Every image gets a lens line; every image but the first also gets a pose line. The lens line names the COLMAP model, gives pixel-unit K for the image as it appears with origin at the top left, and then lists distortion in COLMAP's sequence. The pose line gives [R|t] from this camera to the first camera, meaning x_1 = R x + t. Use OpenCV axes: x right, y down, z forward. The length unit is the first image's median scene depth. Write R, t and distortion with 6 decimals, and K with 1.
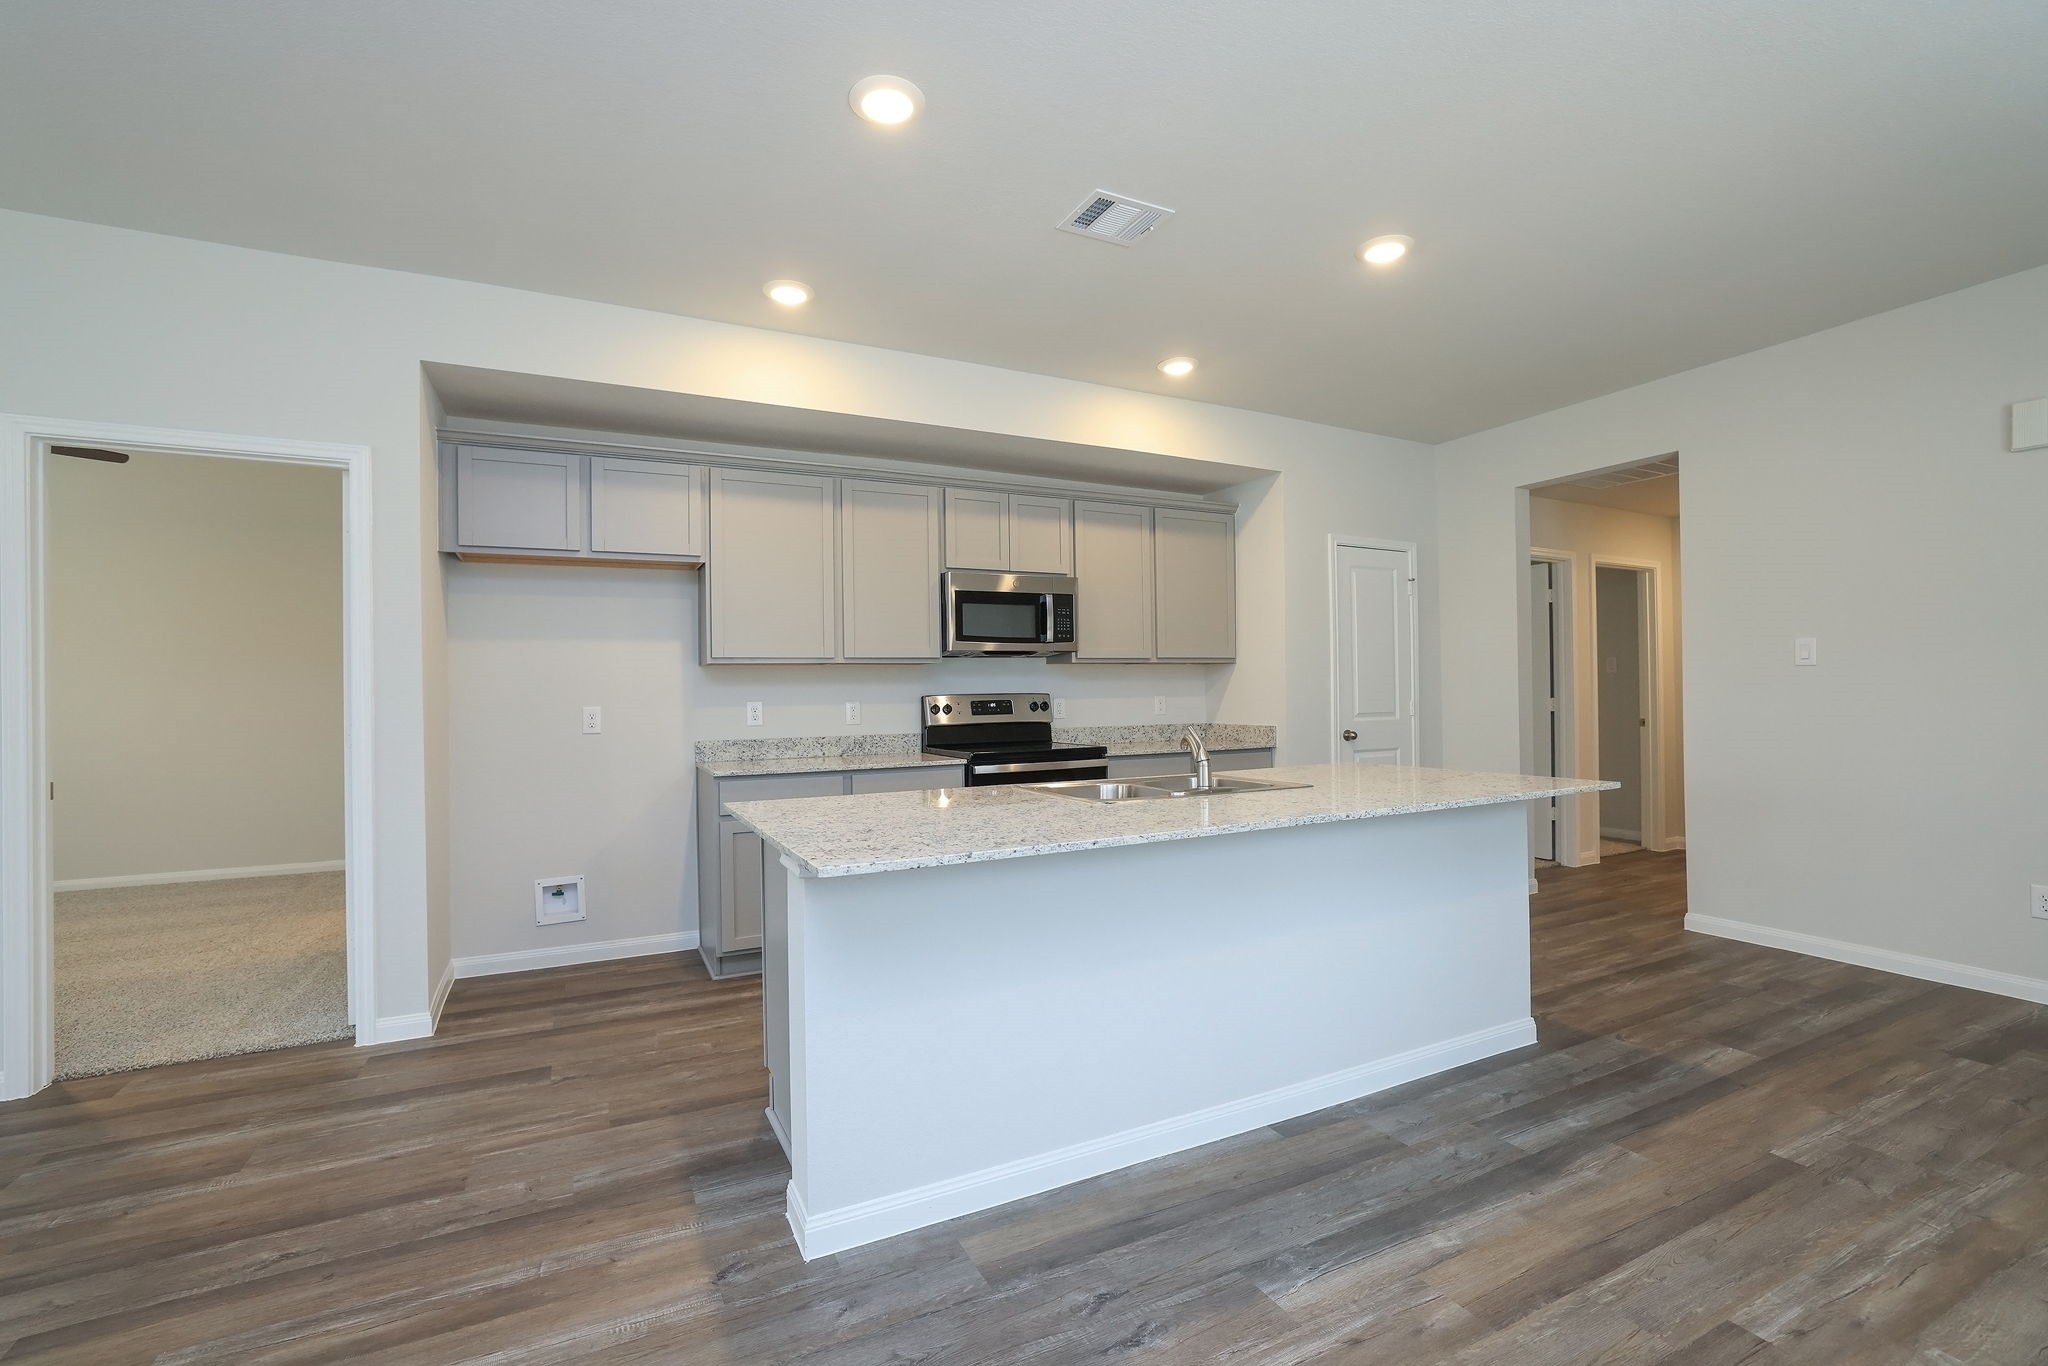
lens RADIAL K [[877.4, 0, 1003.7], [0, 877.4, 715.6], [0, 0, 1]] dist [-0.031517, 0.010724]
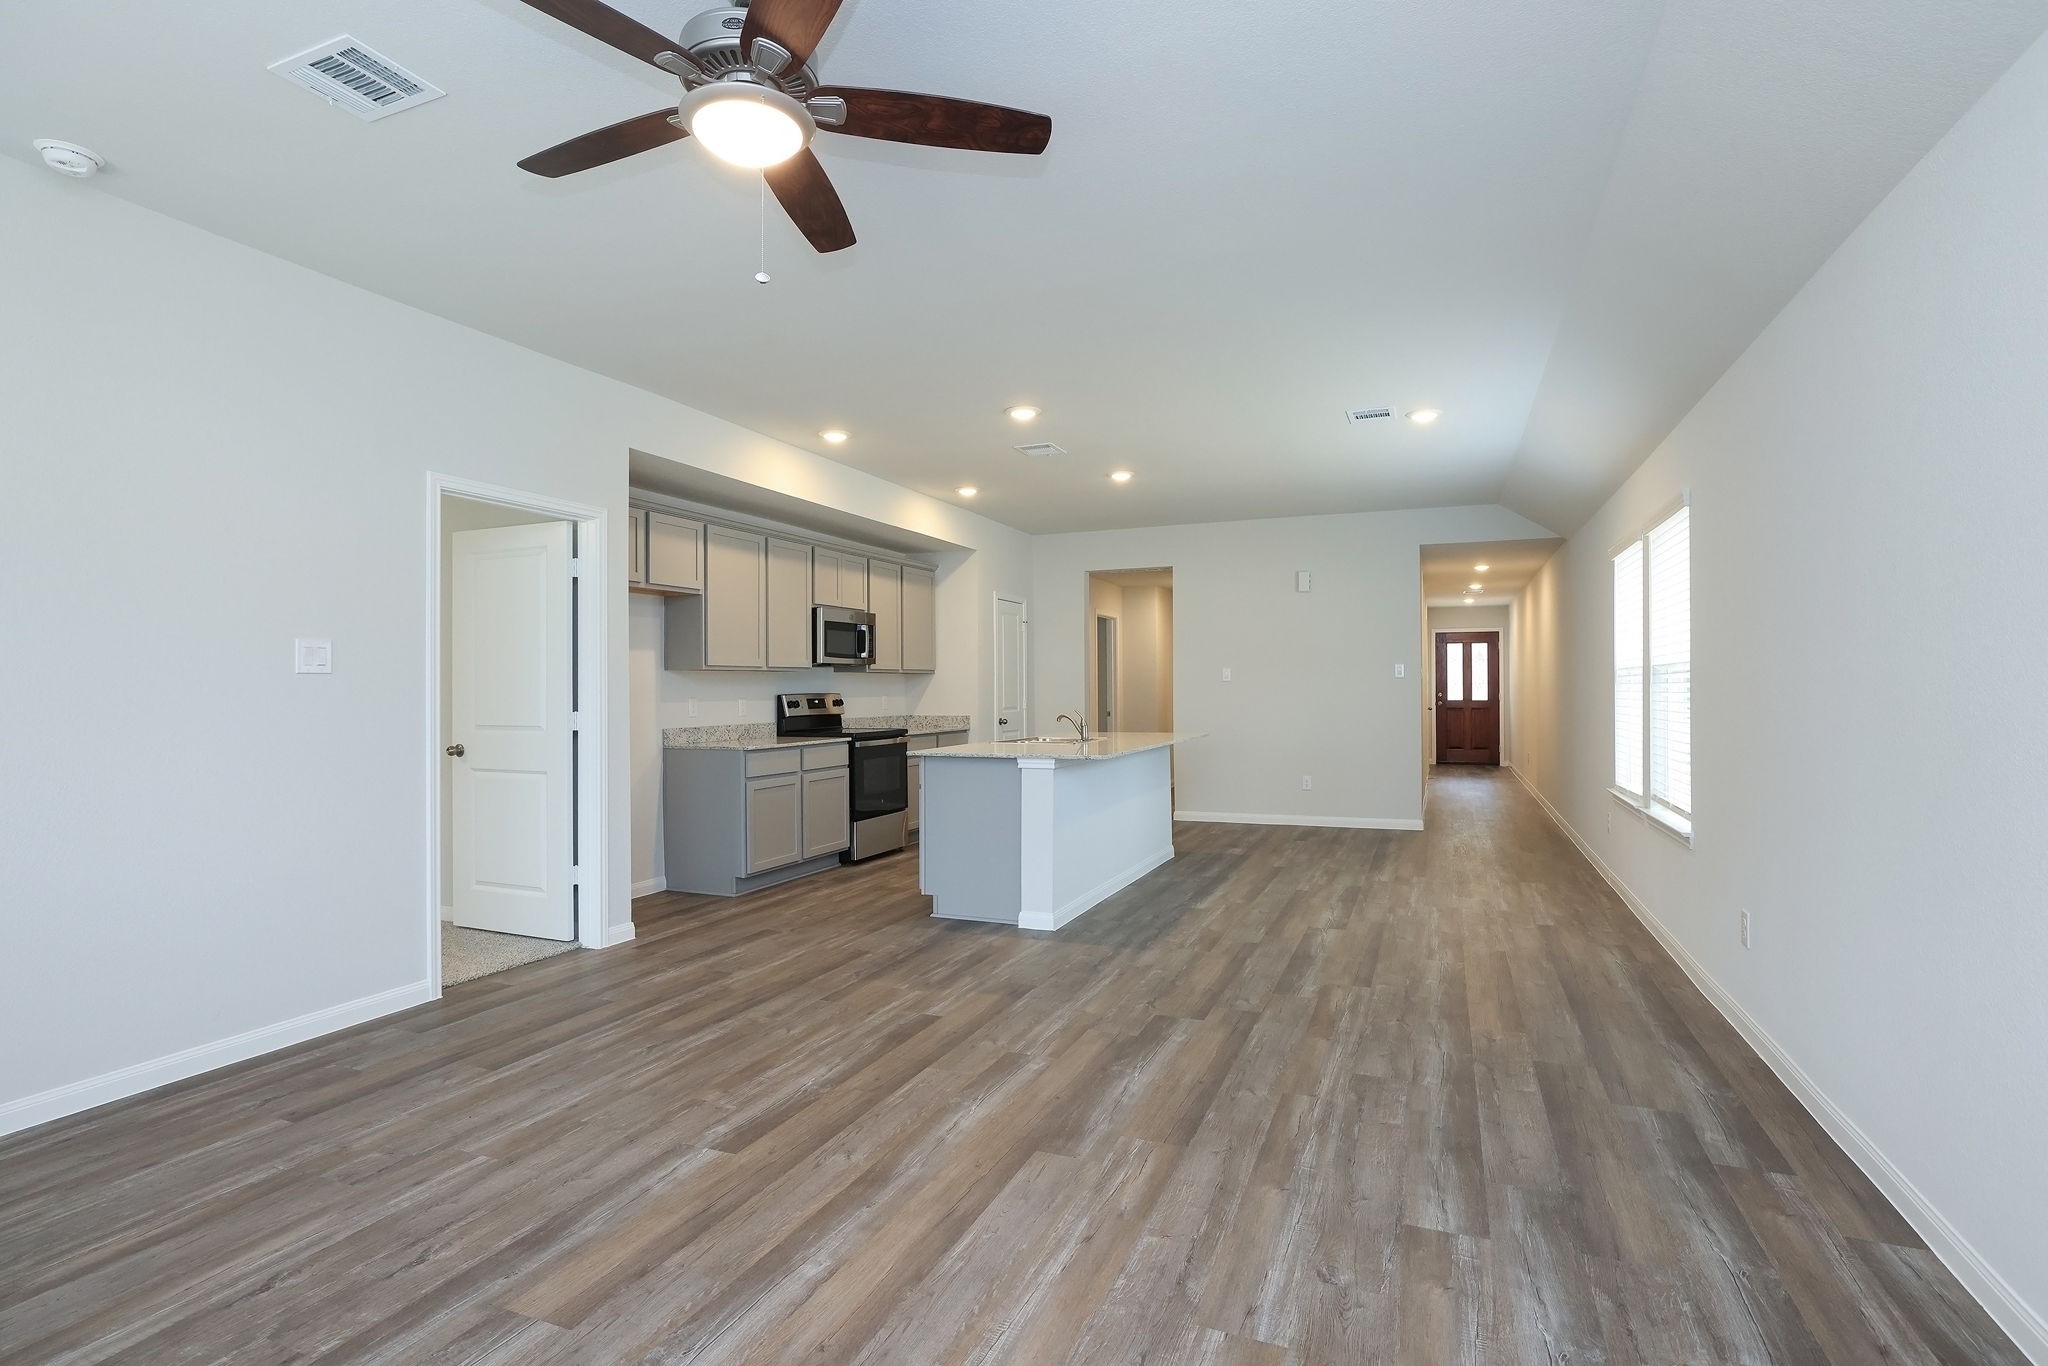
lens RADIAL K [[1009.6, 0, 1028.2], [0, 1009.6, 658.9], [0, 0, 1]] dist [-0.035093, 0.015834]
pose [[0.750936, 0.026262, 0.659853, -1.069074], [0.019246, 0.997914, -0.061619, 0.033069], [-0.660095, 0.058972, 0.748864, -0.526916]]
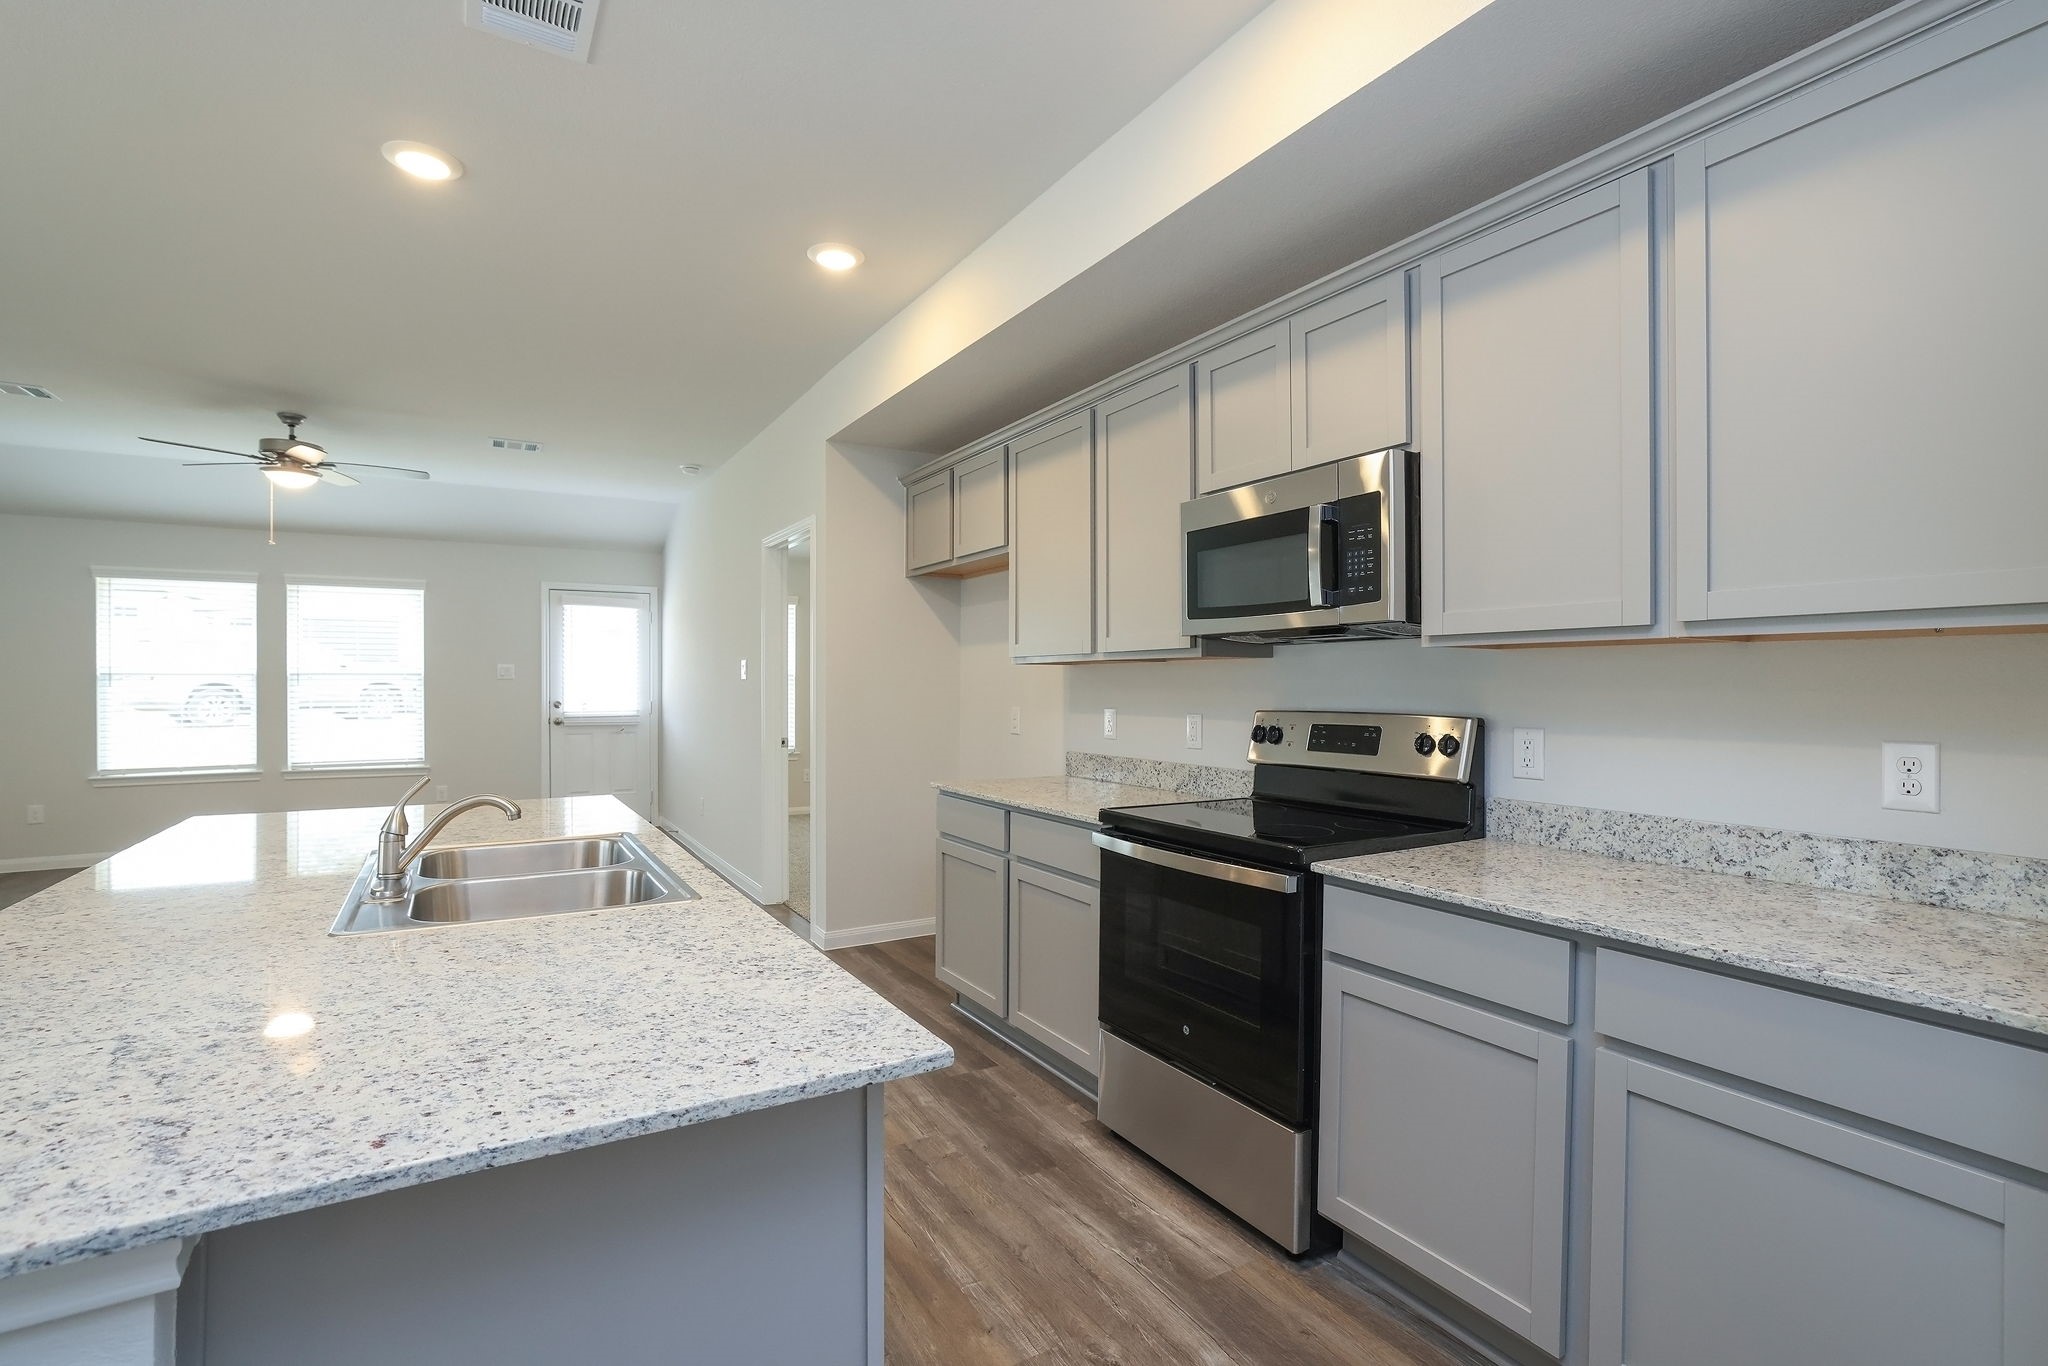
lens RADIAL K [[947.2, 0, 1040.5], [0, 947.2, 688.4], [0, 0, 1]] dist [-0.028433, 0.002213]
pose [[0.083576, 0.017726, -0.996344, 0.687240], [-0.031506, 0.999389, 0.015138, -0.054548], [0.996003, 0.030125, 0.084084, 1.031847]]
